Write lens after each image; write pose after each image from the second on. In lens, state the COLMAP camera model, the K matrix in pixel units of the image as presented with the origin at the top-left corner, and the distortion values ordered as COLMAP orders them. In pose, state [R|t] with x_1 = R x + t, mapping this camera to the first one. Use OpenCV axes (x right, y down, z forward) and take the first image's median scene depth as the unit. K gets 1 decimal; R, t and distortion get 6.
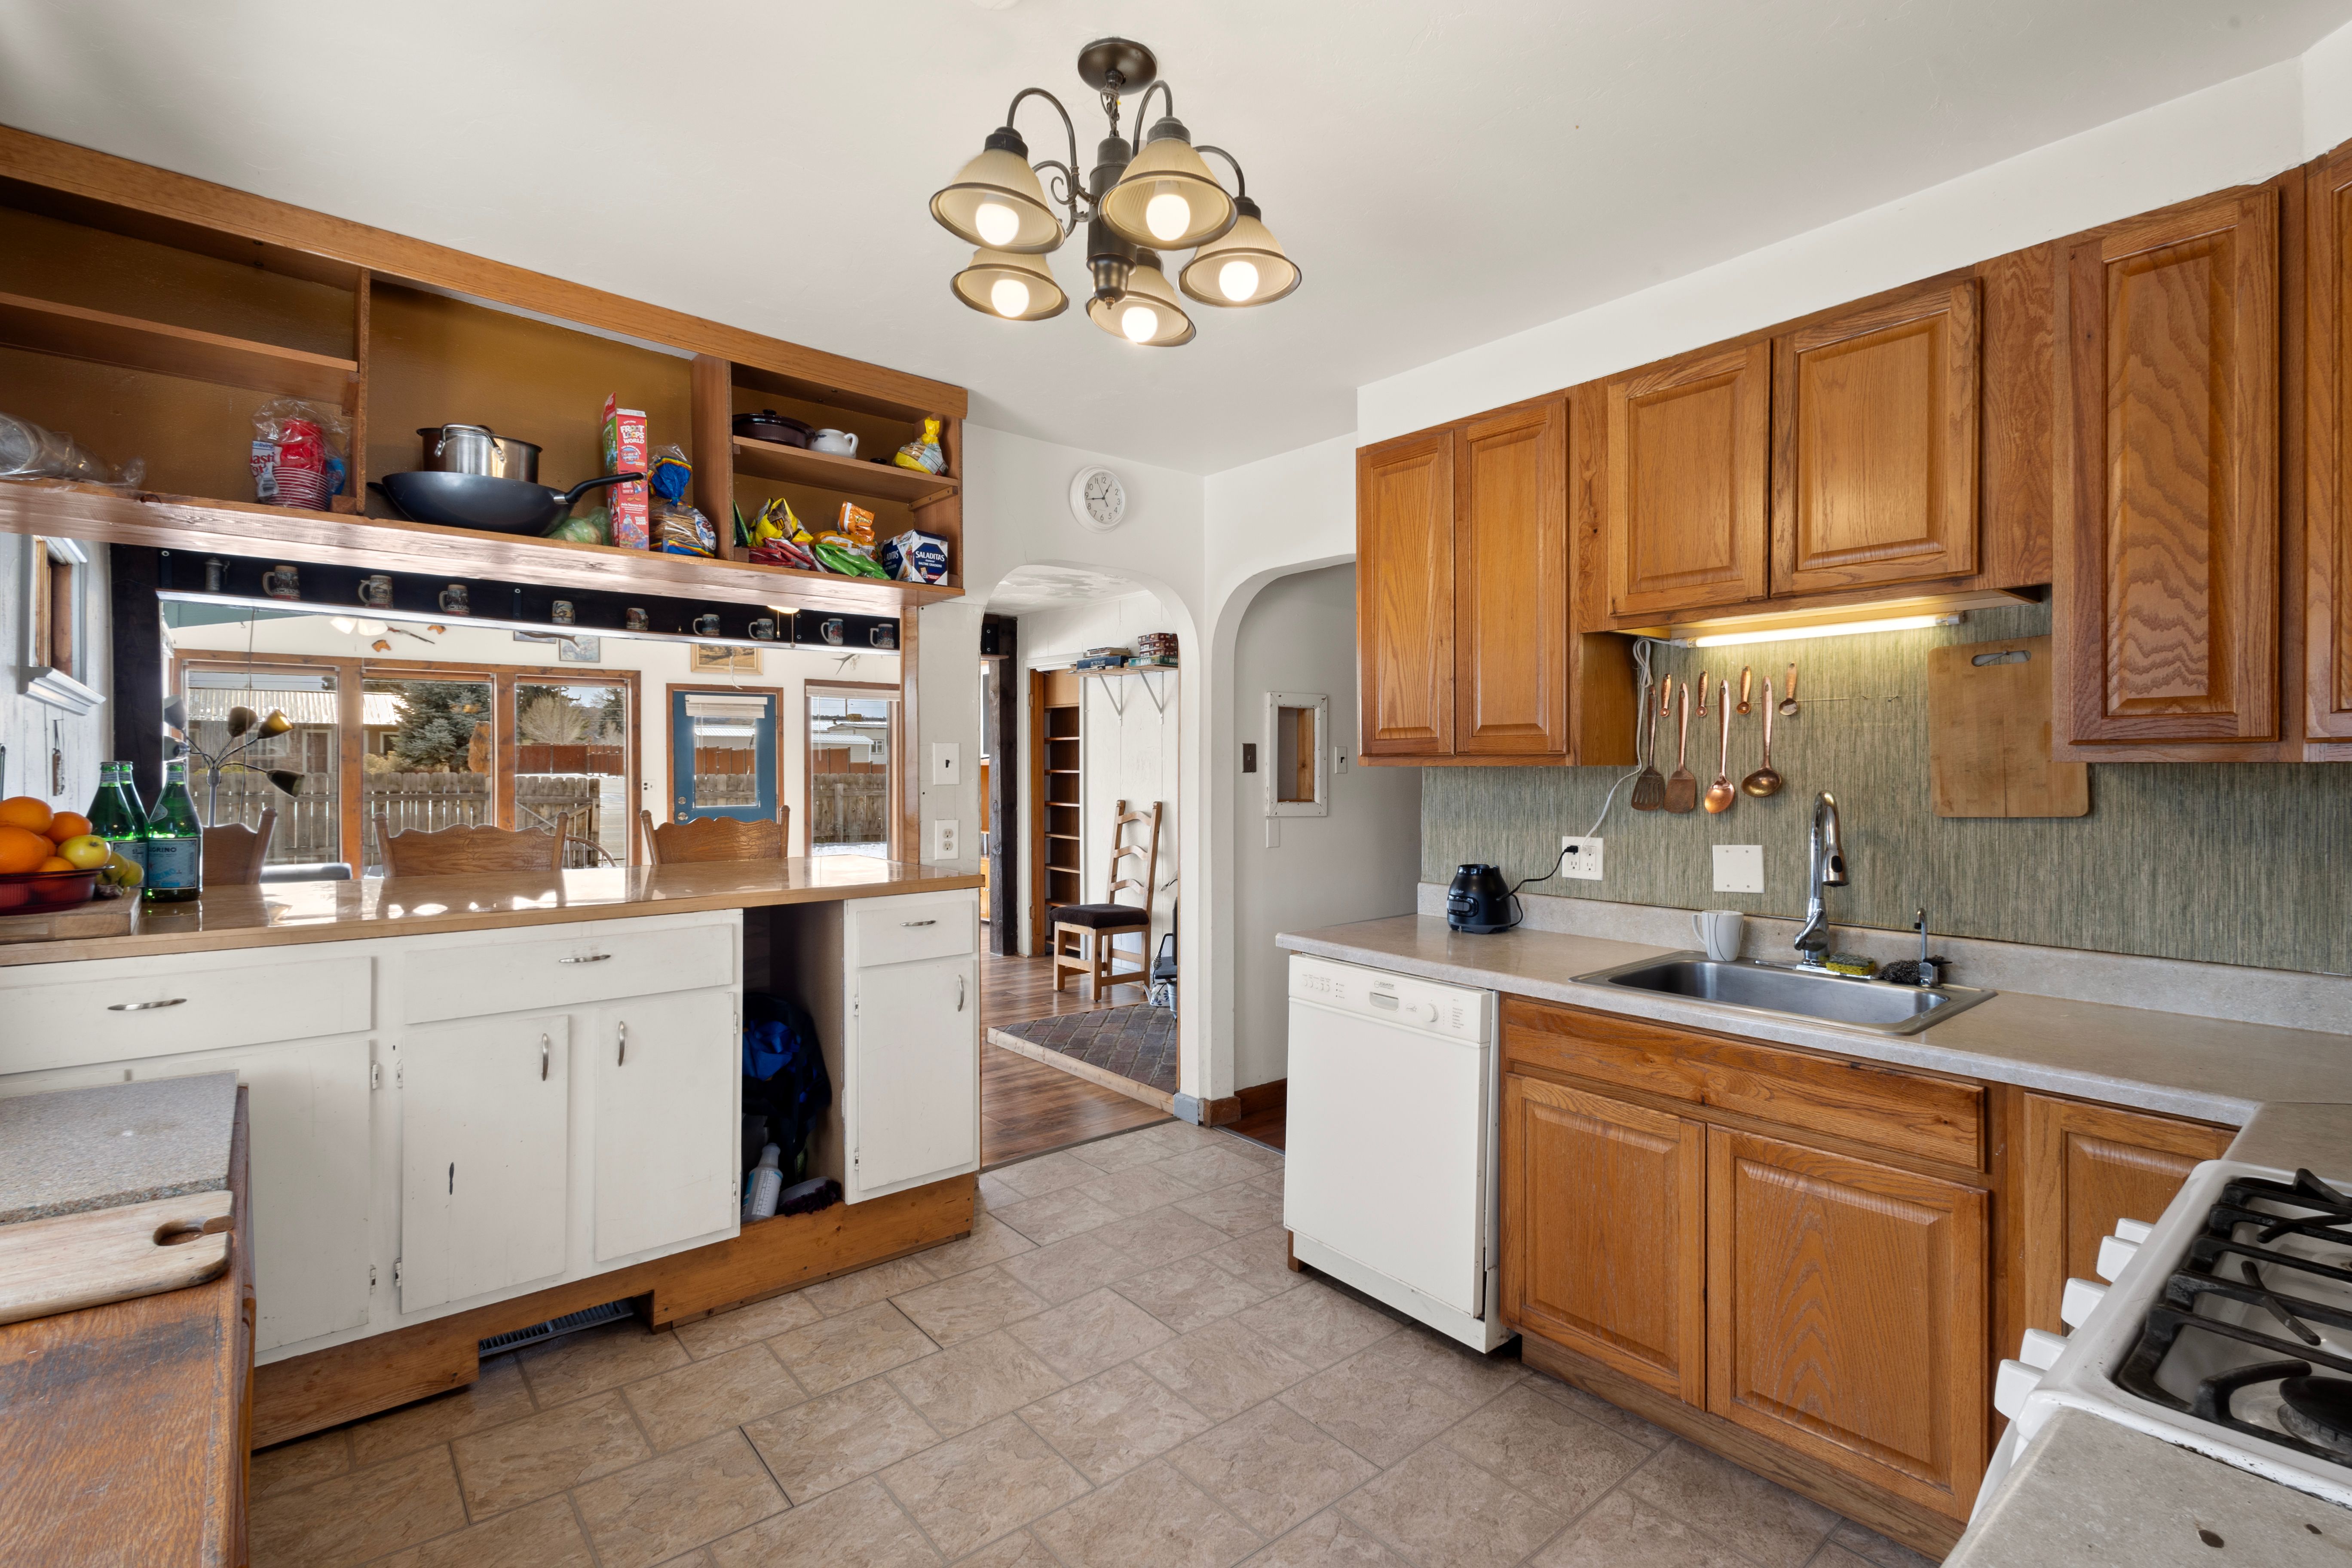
lens RADIAL K [[1044.0, 0, 1221.7], [0, 1044.0, 767.8], [0, 0, 1]] dist [-0.013925, -0.000166]
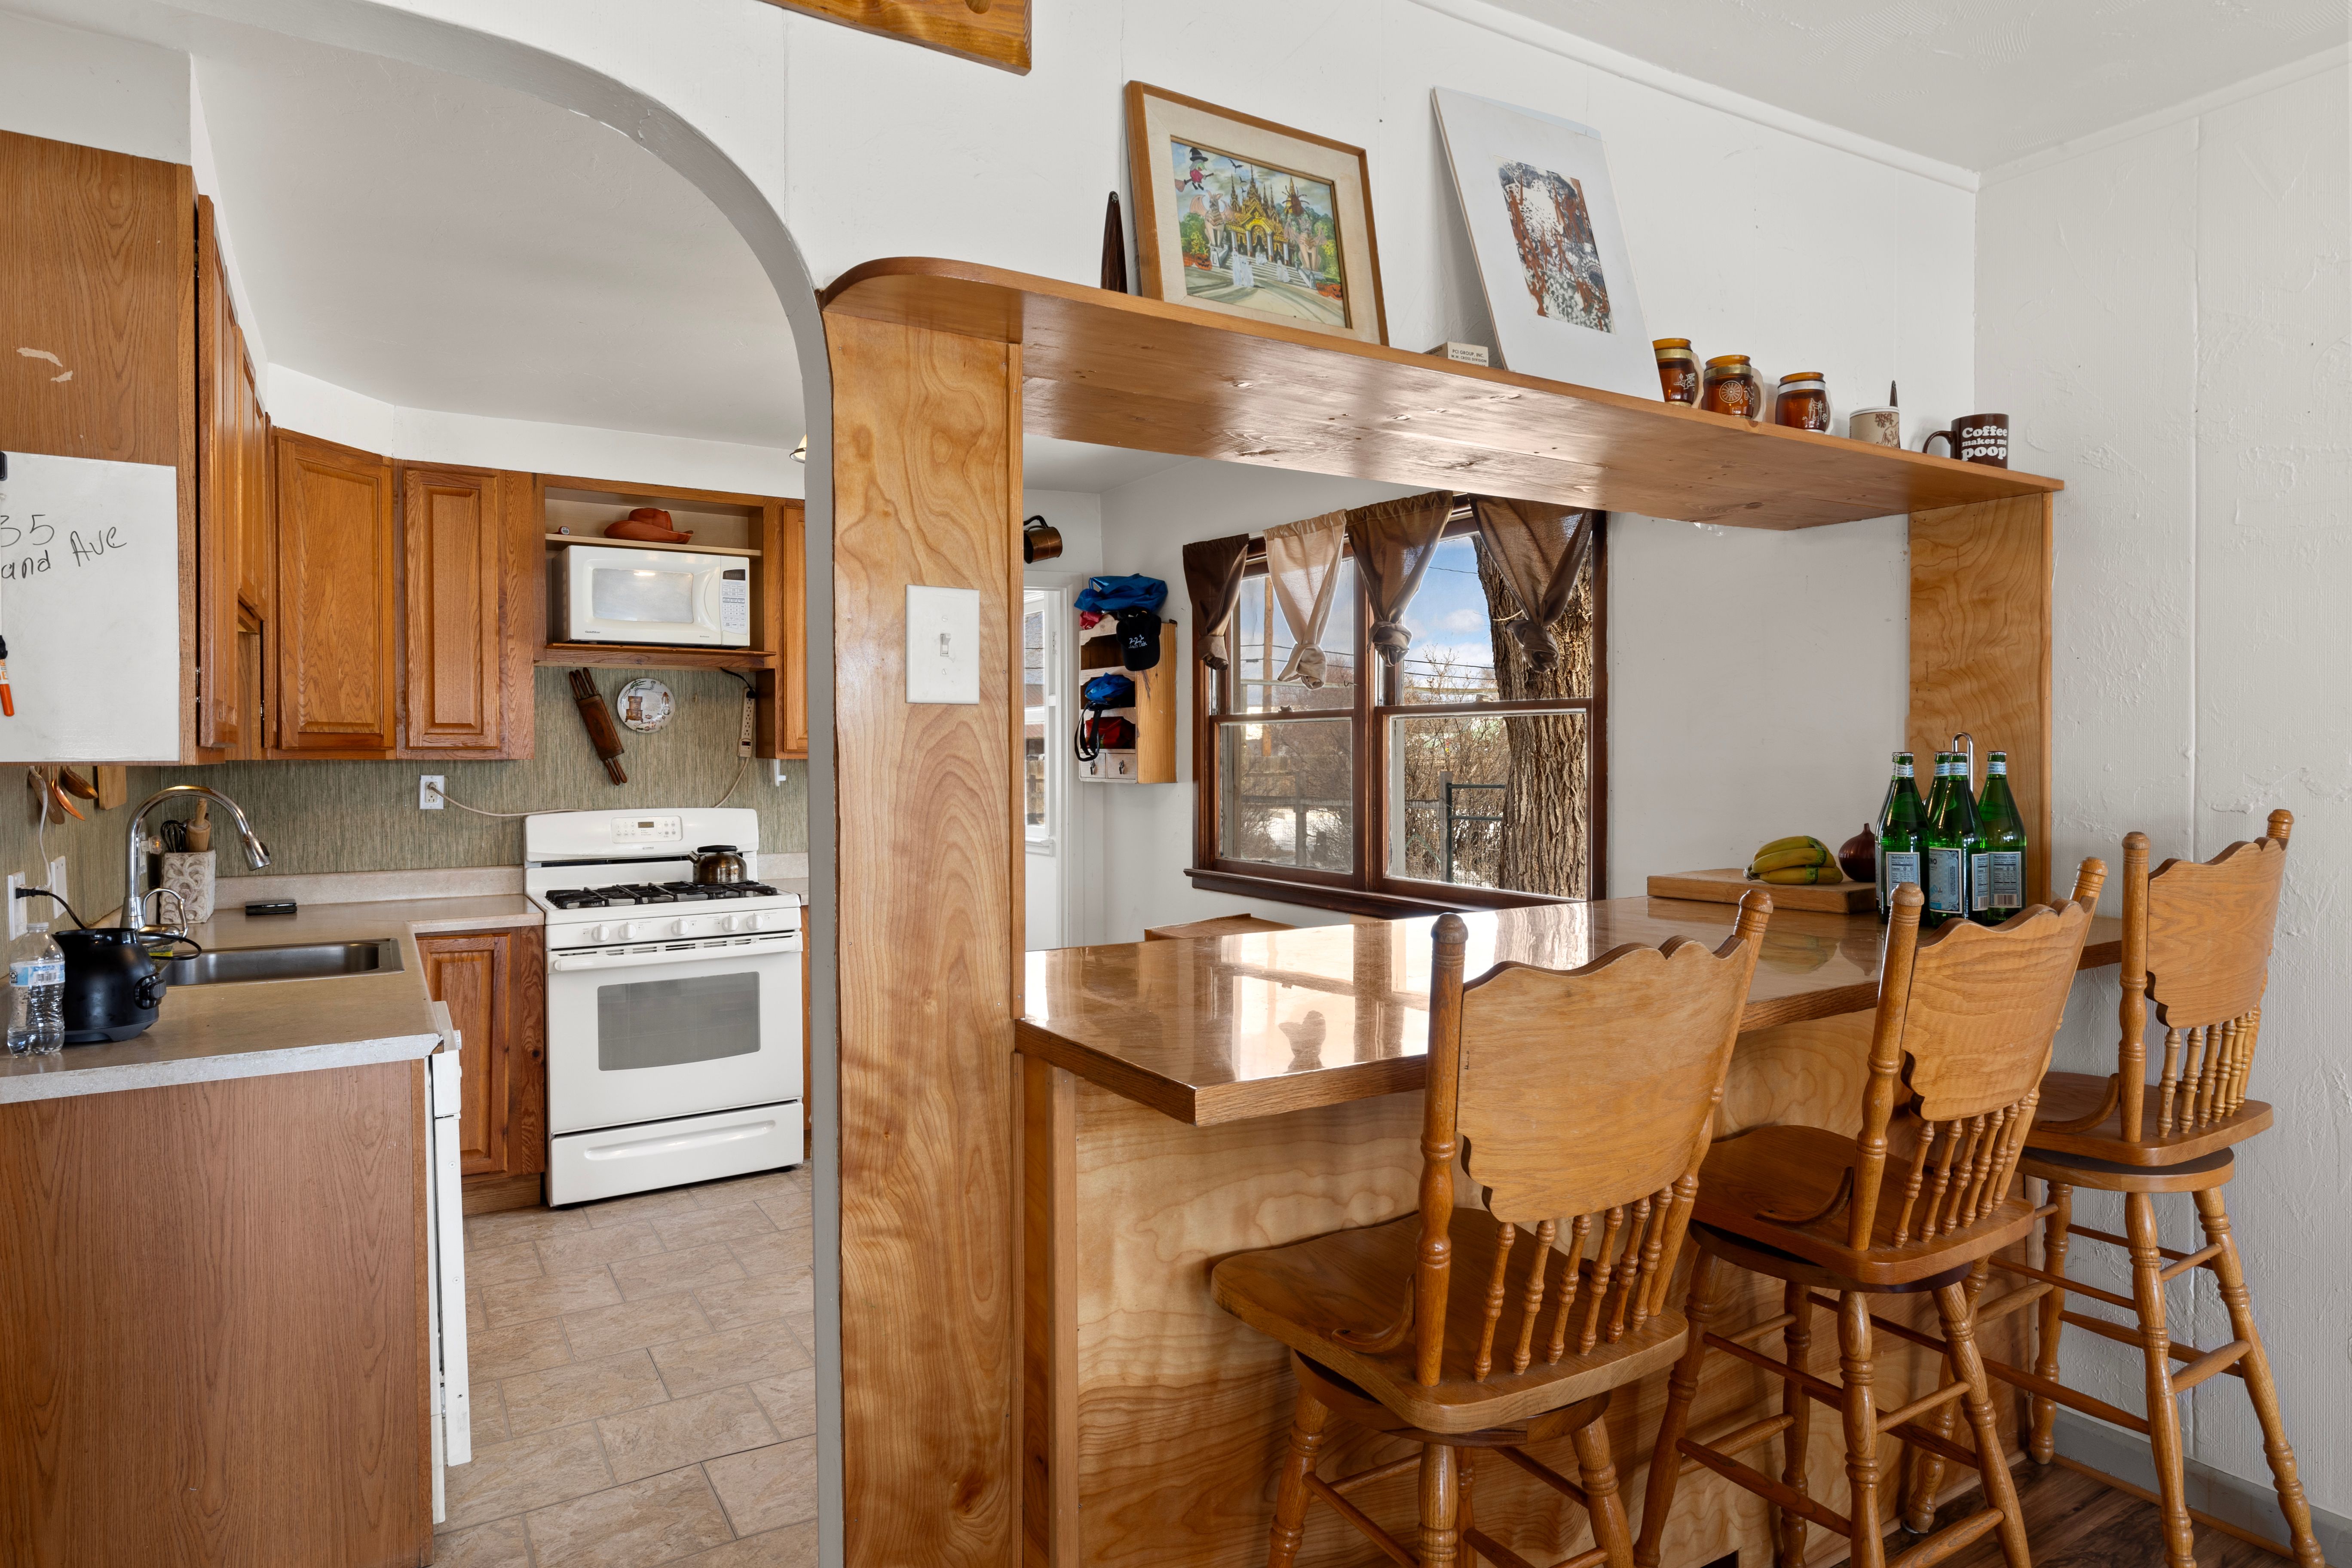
lens RADIAL K [[1338.4, 0, 1187.9], [0, 1338.4, 772.0], [0, 0, 1]] dist [0.002015, 0.000831]
pose [[-0.982707, 0.009110, 0.184942, -0.446778], [0.012659, 0.999758, 0.018016, -0.002058], [-0.184733, 0.020046, -0.982584, 1.425754]]
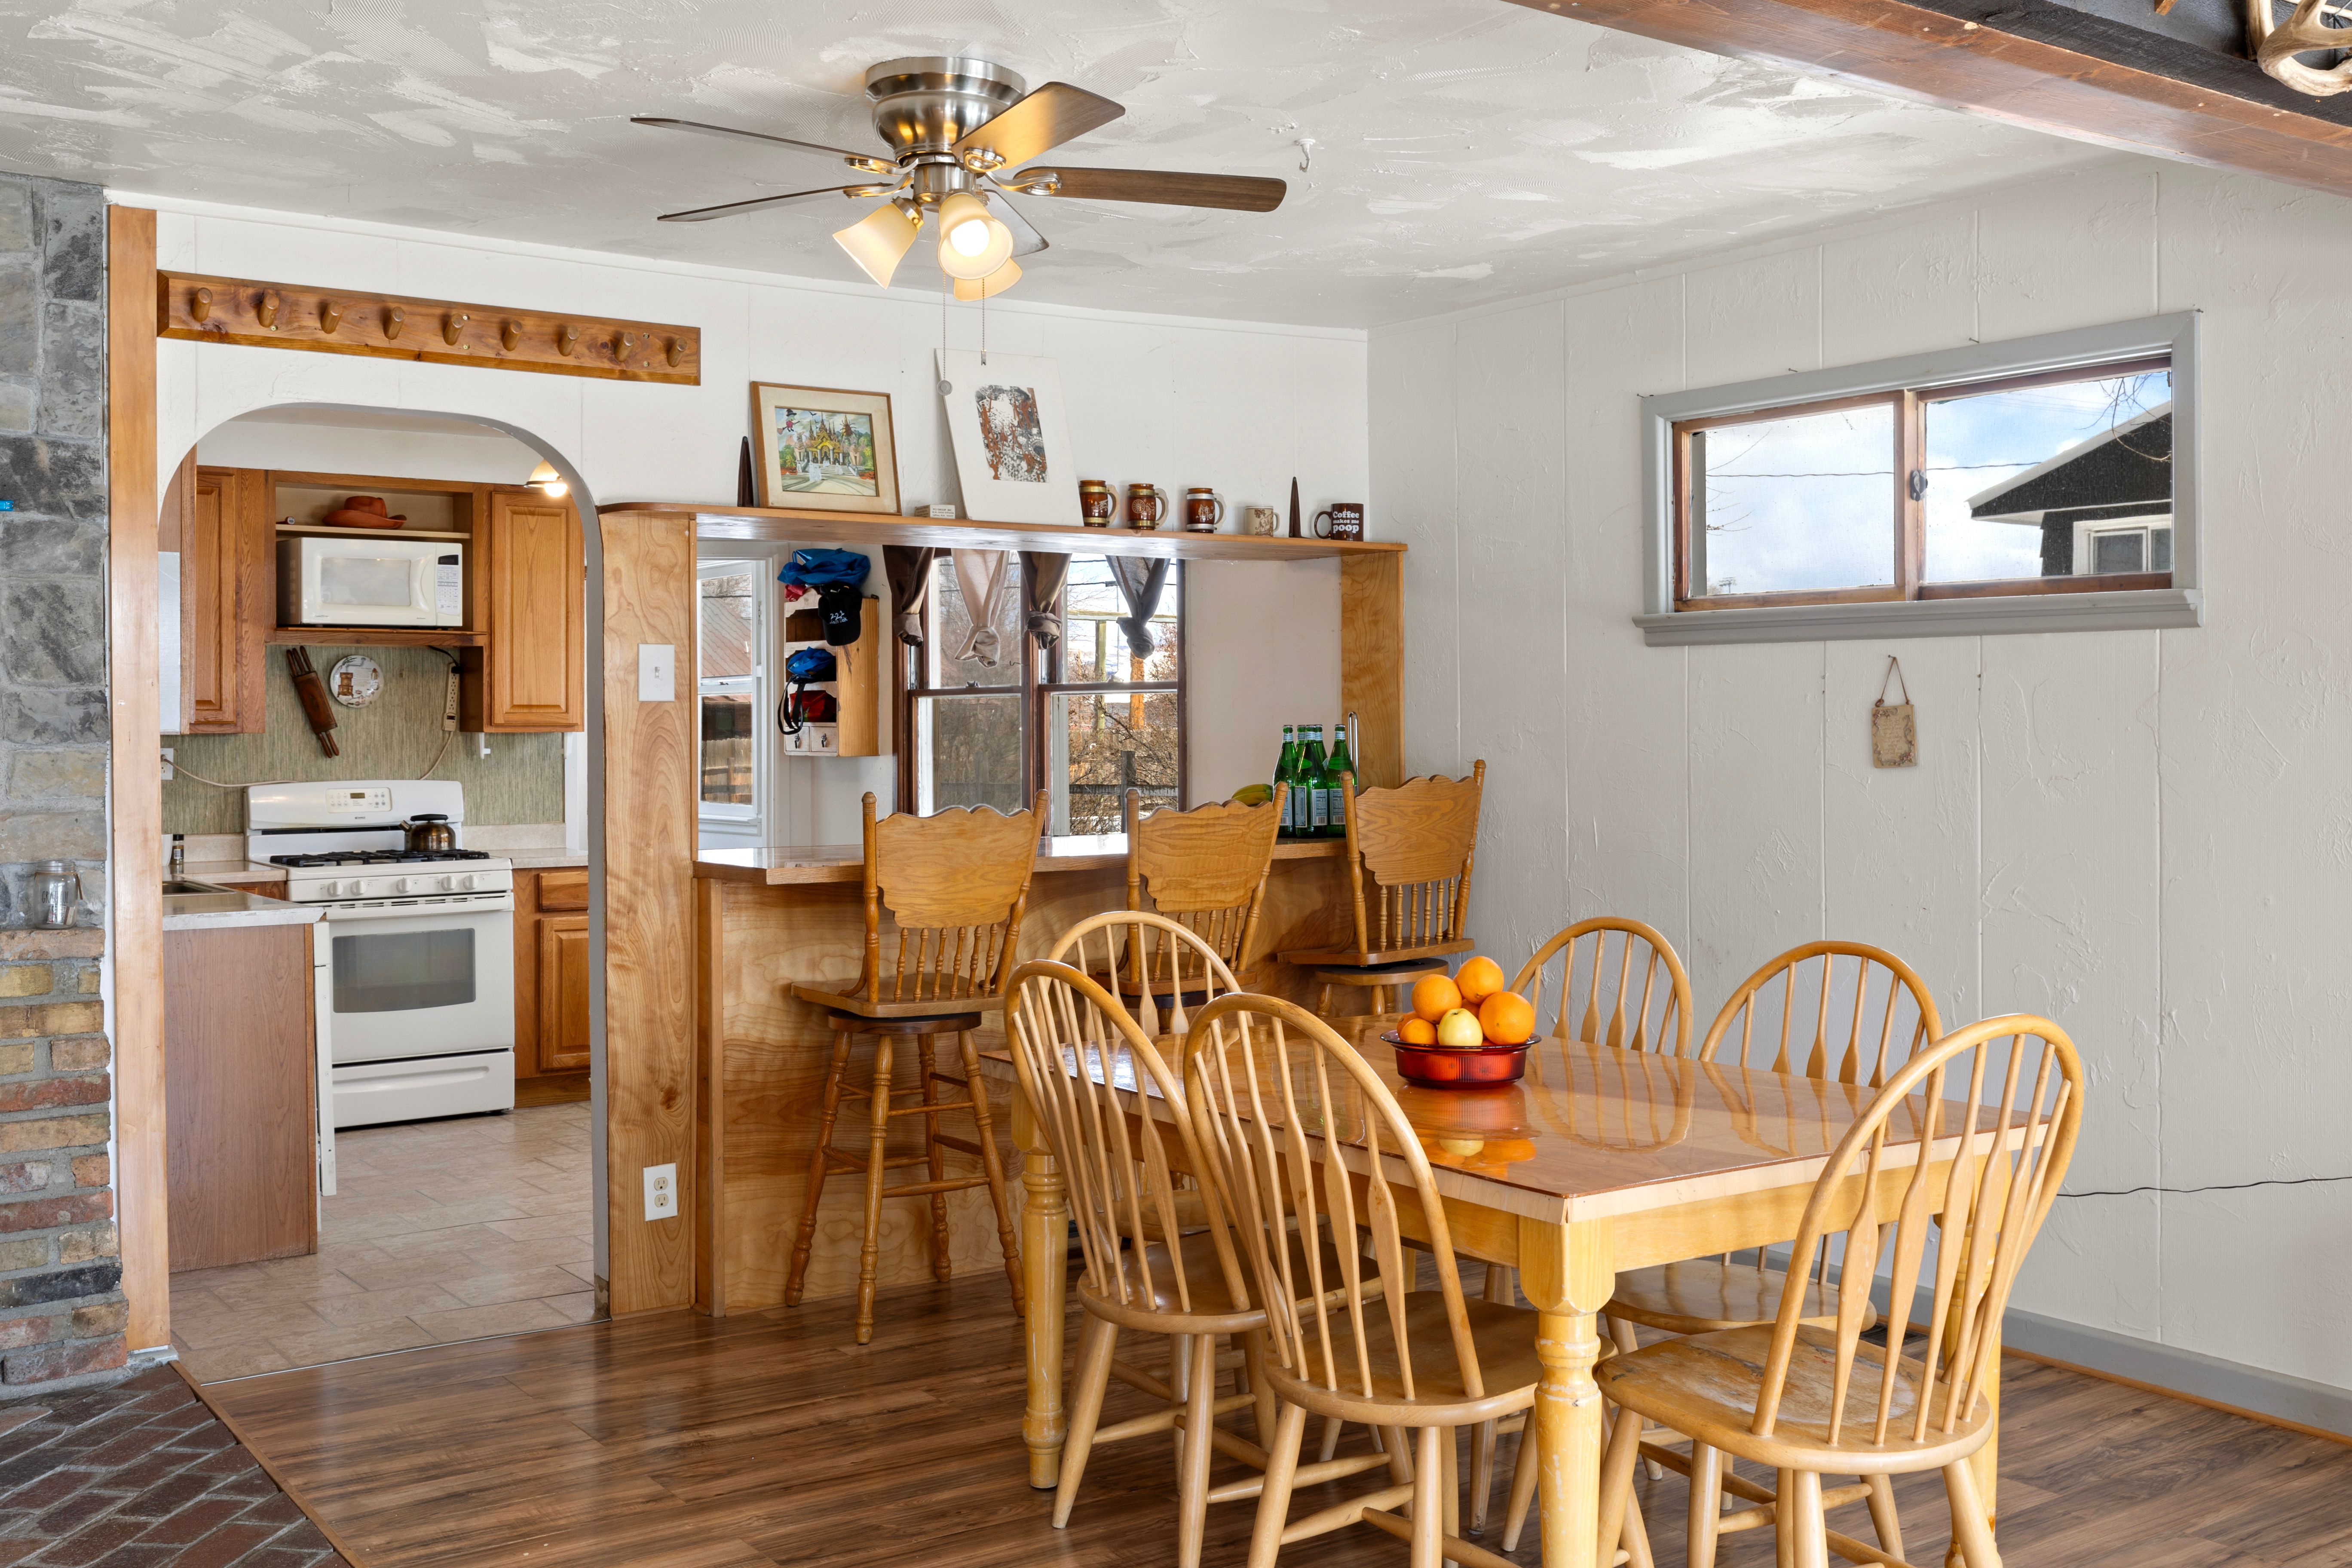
lens RADIAL K [[2269.3, 0, 1181.7], [0, 2269.3, 736.3], [0, 0, 1]] dist [0.009233, -0.014130]
pose [[-0.991791, 0.012351, 0.127272, -0.843770], [0.013543, 0.999872, 0.008508, -0.002637], [-0.127150, 0.010162, -0.991831, 2.512842]]
